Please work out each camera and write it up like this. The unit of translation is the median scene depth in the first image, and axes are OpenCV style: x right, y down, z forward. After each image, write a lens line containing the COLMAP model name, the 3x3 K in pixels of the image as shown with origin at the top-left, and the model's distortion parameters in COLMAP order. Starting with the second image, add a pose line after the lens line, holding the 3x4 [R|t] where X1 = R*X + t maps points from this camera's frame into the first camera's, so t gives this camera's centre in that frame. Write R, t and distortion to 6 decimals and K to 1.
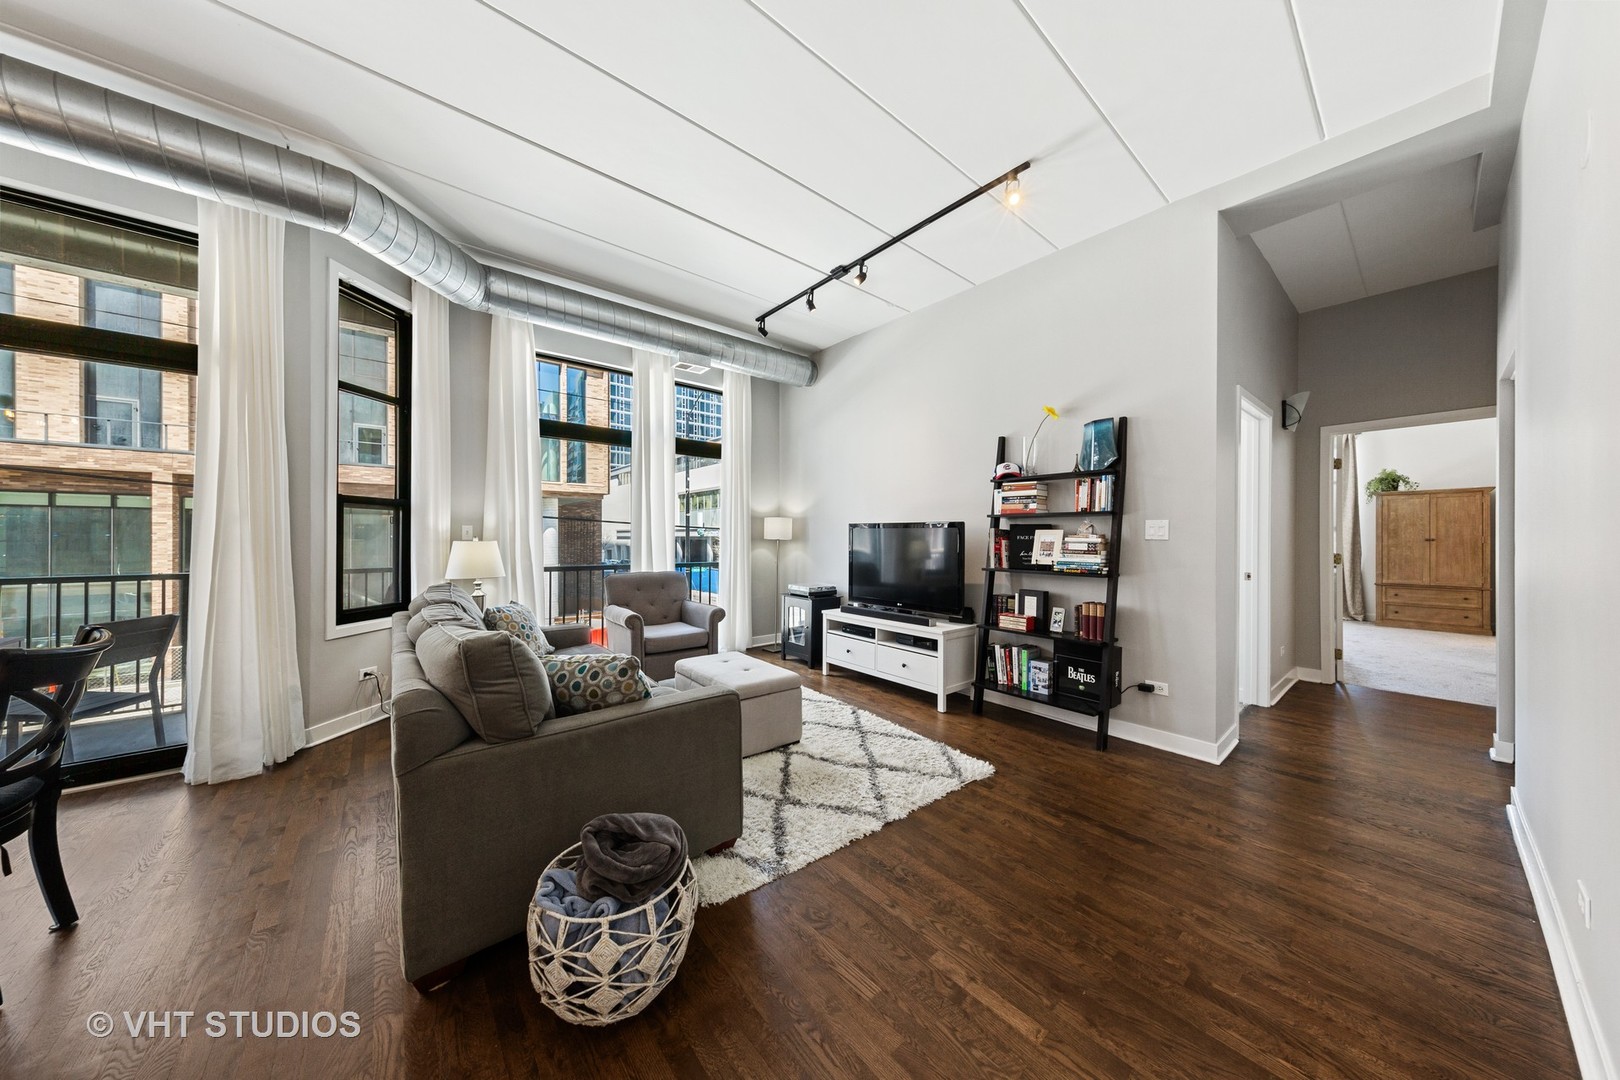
lens RADIAL K [[506.9, 0, 806.2], [0, 506.9, 538.1], [0, 0, 1]] dist [0.005723, -0.000282]
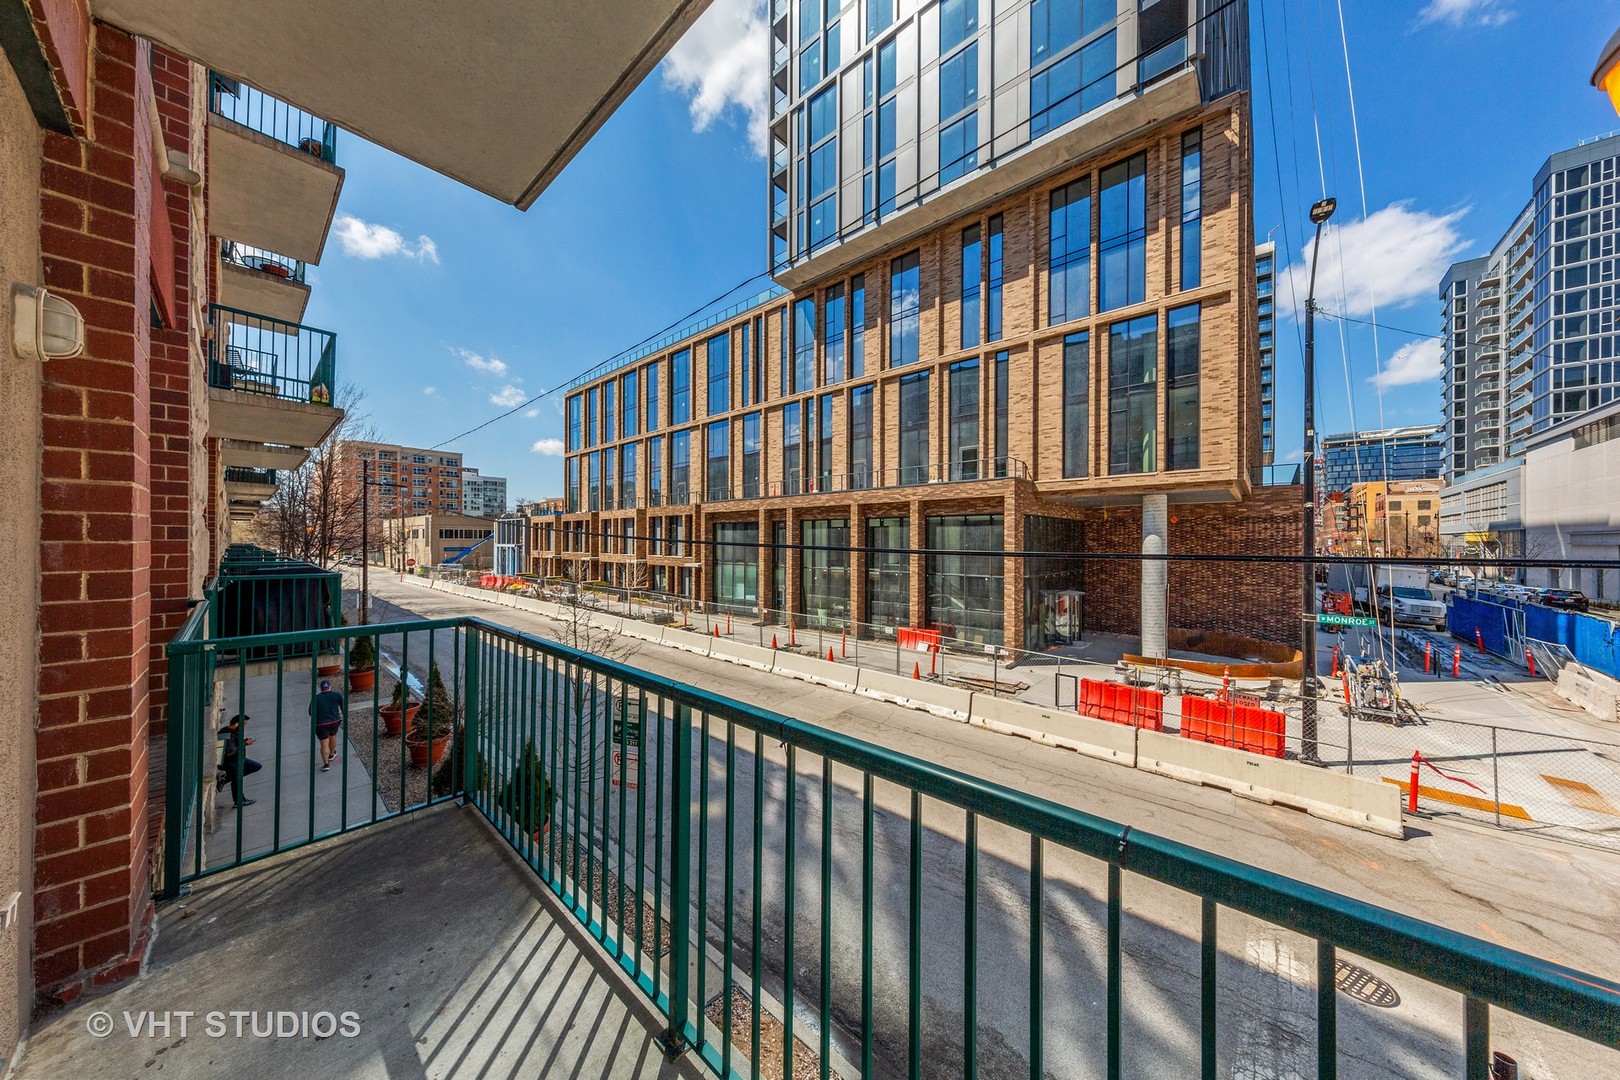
lens RADIAL K [[510.2, 0, 806.3], [0, 510.2, 536.8], [0, 0, 1]] dist [0.008173, -0.000207]
pose [[0.148200, -0.009870, -0.988908, 1.209238], [-0.005354, 0.999928, -0.010782, -0.044720], [0.988943, 0.006892, 0.148136, 2.814255]]
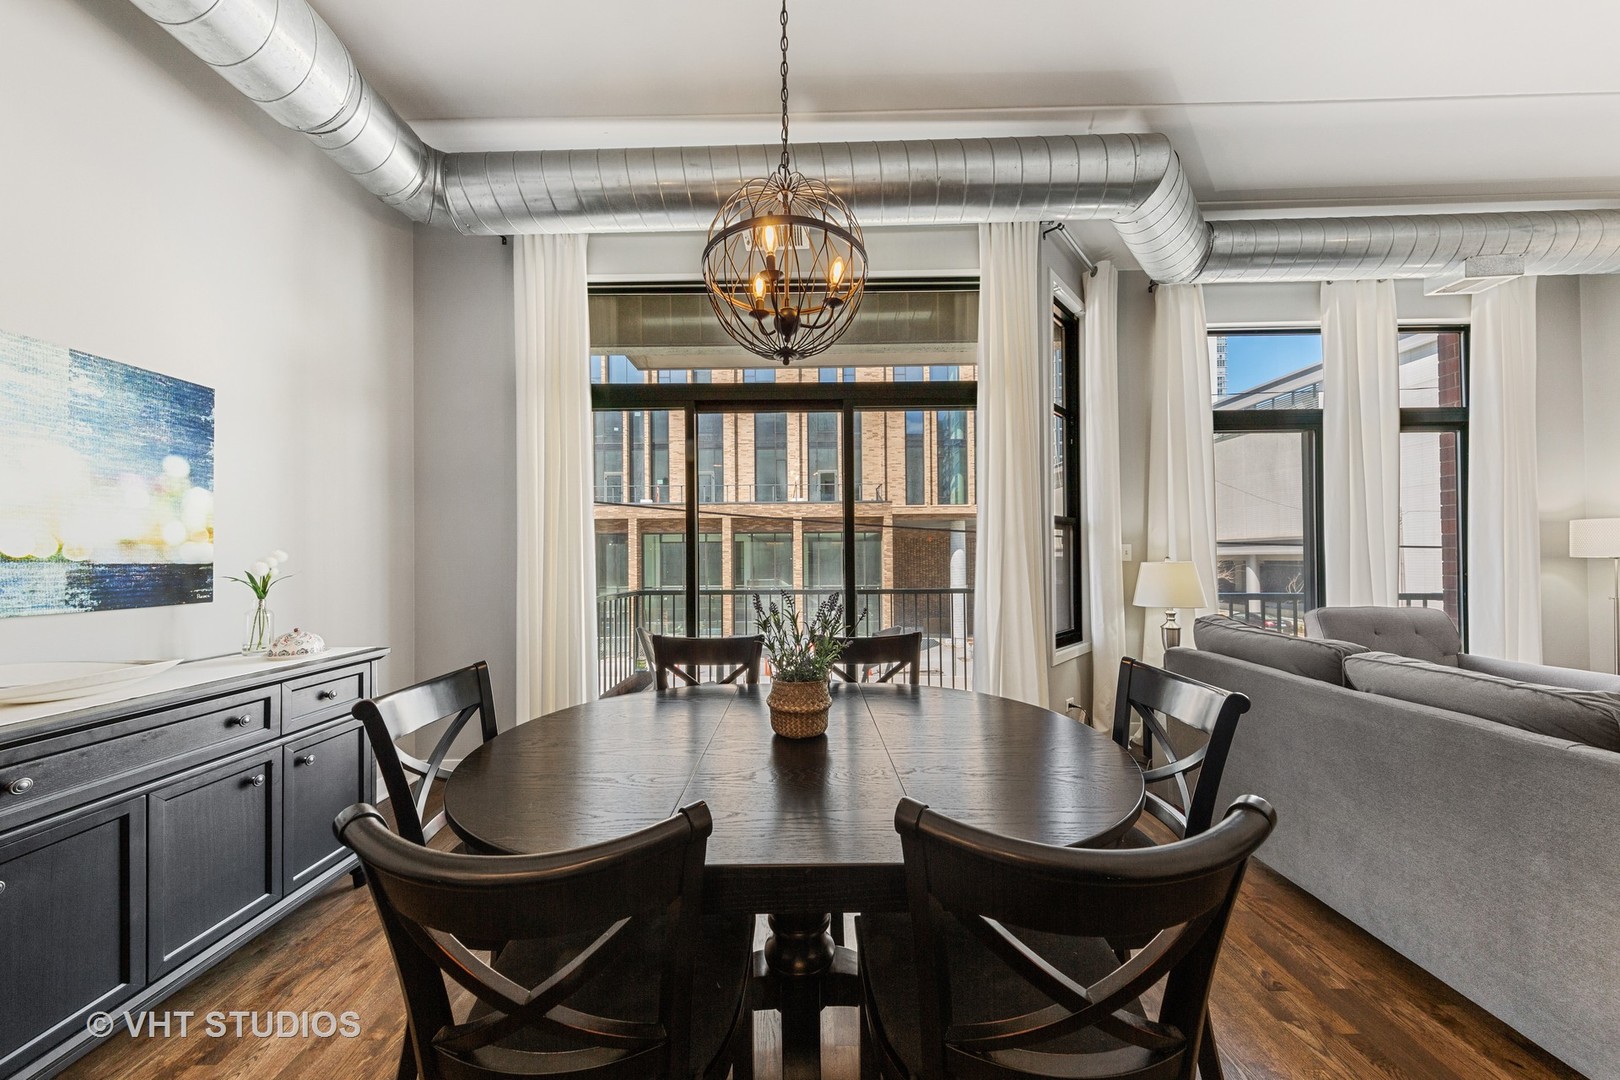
lens RADIAL K [[513.6, 0, 802.7], [0, 513.6, 554.0], [0, 0, 1]] dist [0.003416, -0.000016]
pose [[0.764960, -0.014676, -0.643911, -0.545946], [0.008285, 0.999882, -0.012947, -0.002226], [0.644024, 0.004569, 0.764991, -0.031390]]
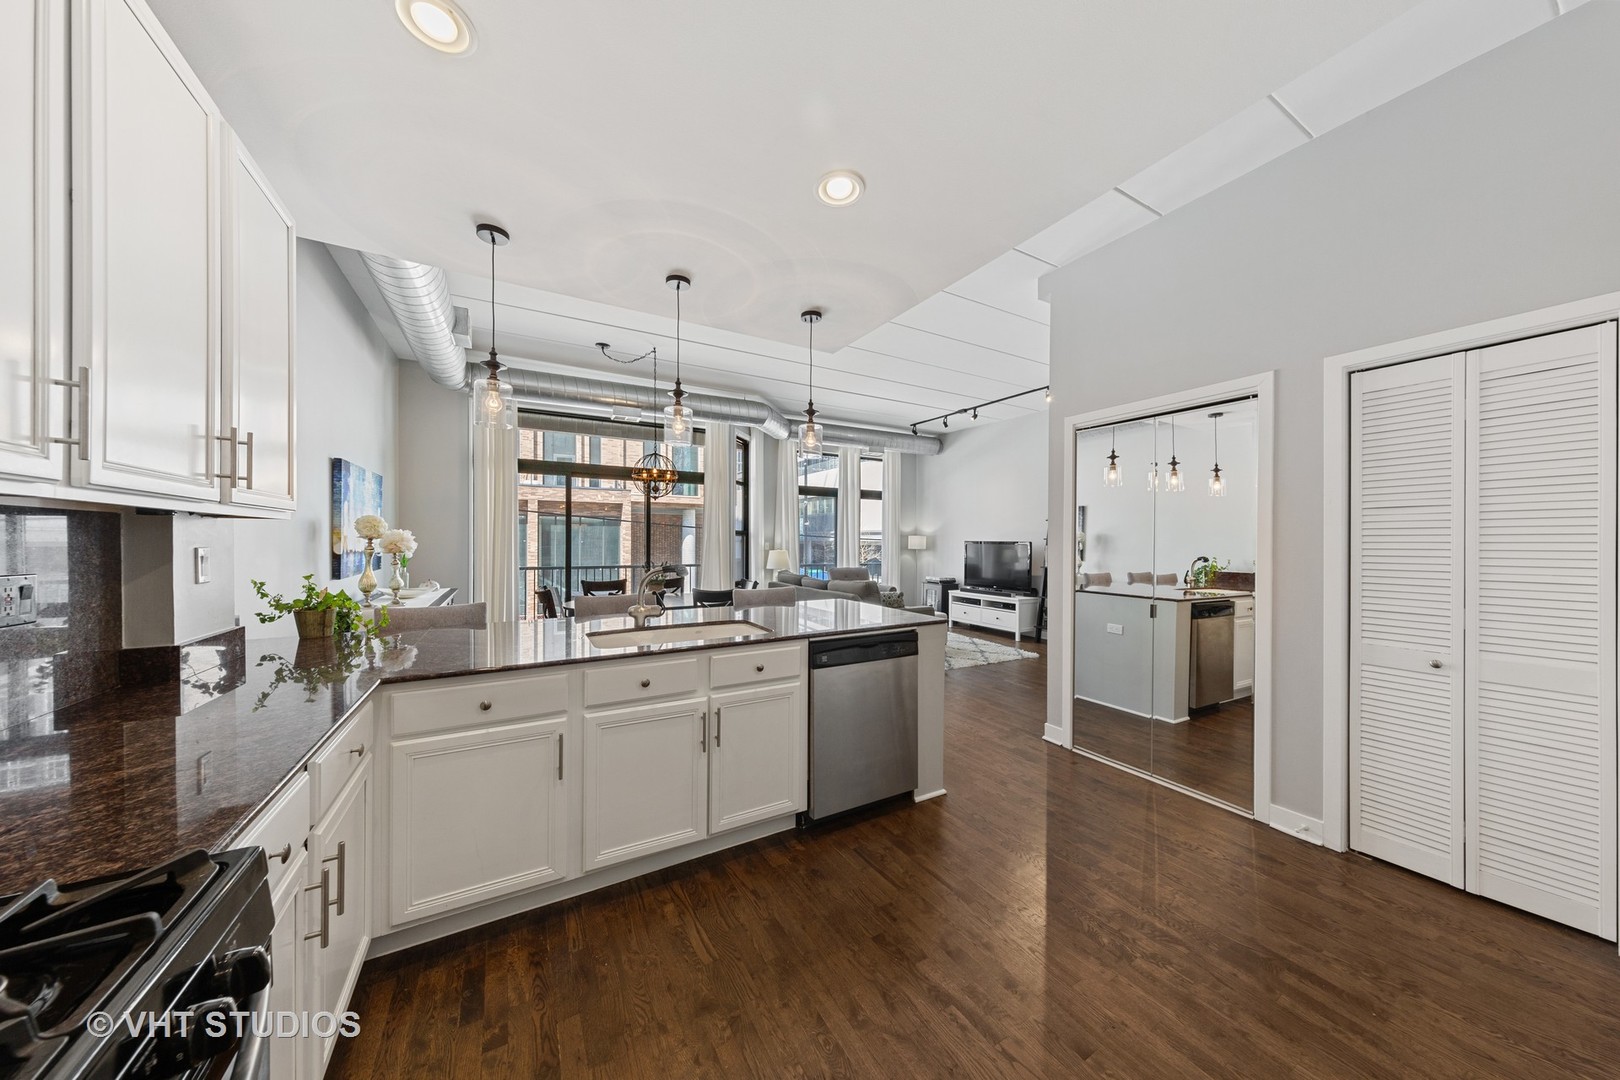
lens RADIAL K [[511.3, 0, 807.0], [0, 511.3, 539.6], [0, 0, 1]] dist [0.006369, -0.000258]
pose [[0.984617, 0.001799, -0.174715, -0.168340], [-0.002414, 0.999992, -0.003304, -0.030989], [0.174708, 0.003675, 0.984613, -0.978897]]
